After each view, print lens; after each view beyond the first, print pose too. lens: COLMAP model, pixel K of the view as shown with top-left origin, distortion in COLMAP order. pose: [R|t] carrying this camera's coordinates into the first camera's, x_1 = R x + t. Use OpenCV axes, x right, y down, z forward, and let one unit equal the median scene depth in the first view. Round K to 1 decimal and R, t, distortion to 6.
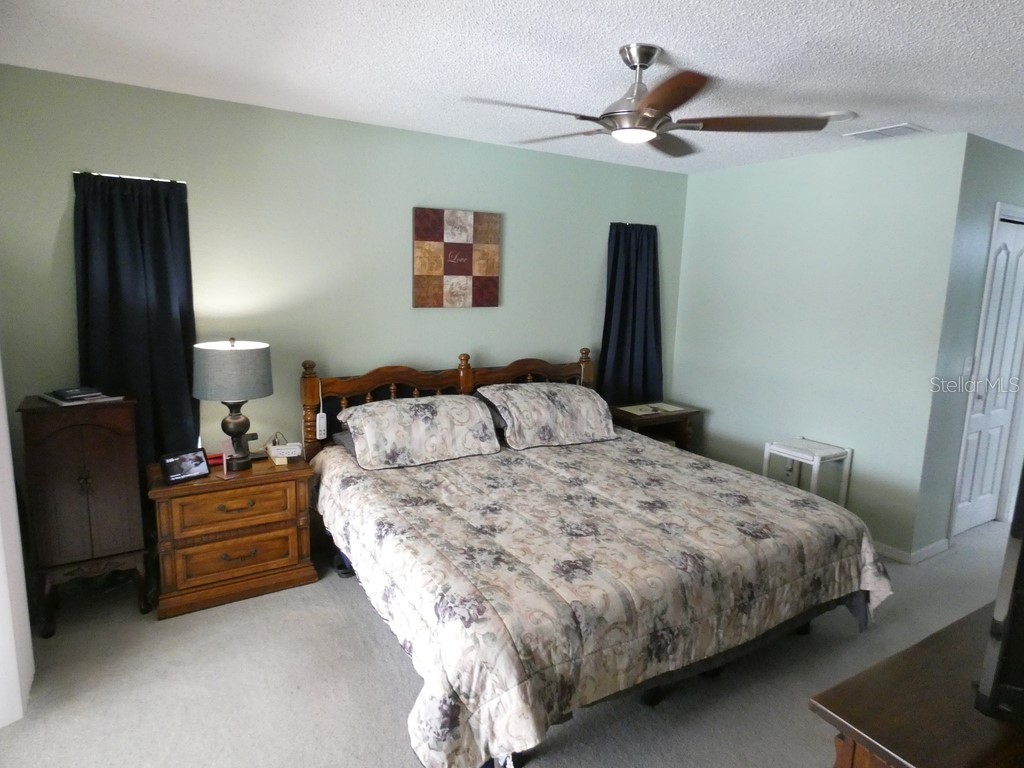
lens RADIAL K [[604.5, 0, 517.2], [0, 604.5, 392.9], [0, 0, 1]] dist [-0.009361, 0.000889]
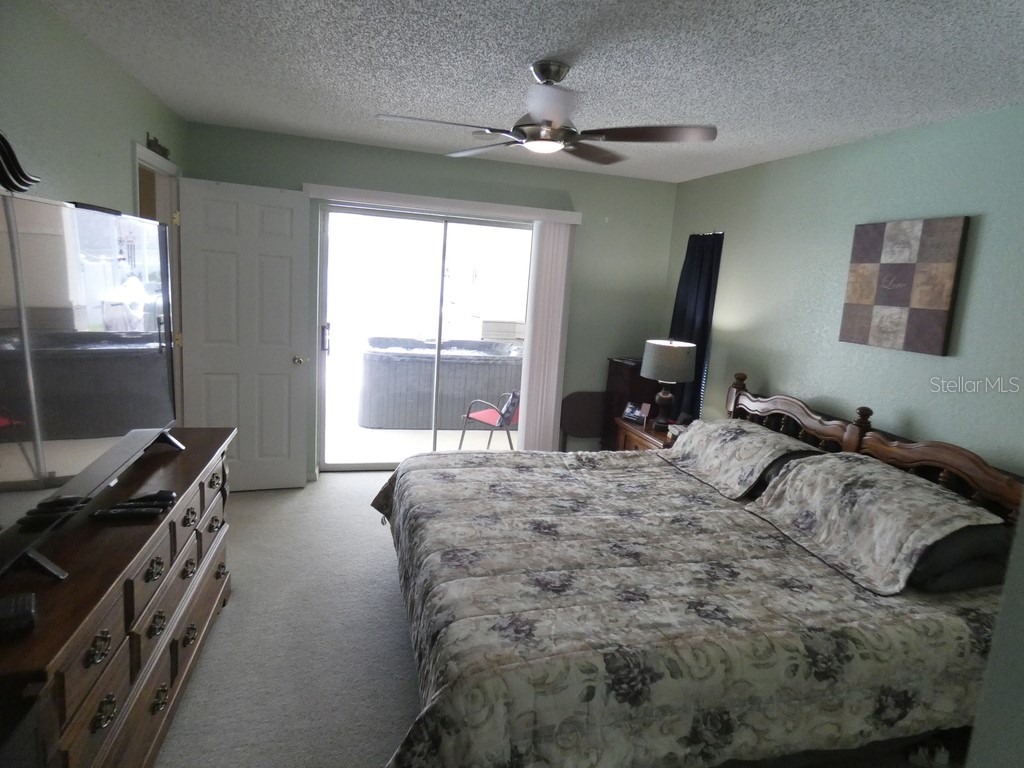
lens RADIAL K [[604.5, 0, 519.4], [0, 604.5, 375.8], [0, 0, 1]] dist [-0.009361, 0.000889]
pose [[-0.266422, 0.112653, -0.957251, 0.859953], [-0.247198, 0.951942, 0.180829, -0.151323], [0.931618, 0.284808, -0.225770, 0.869614]]
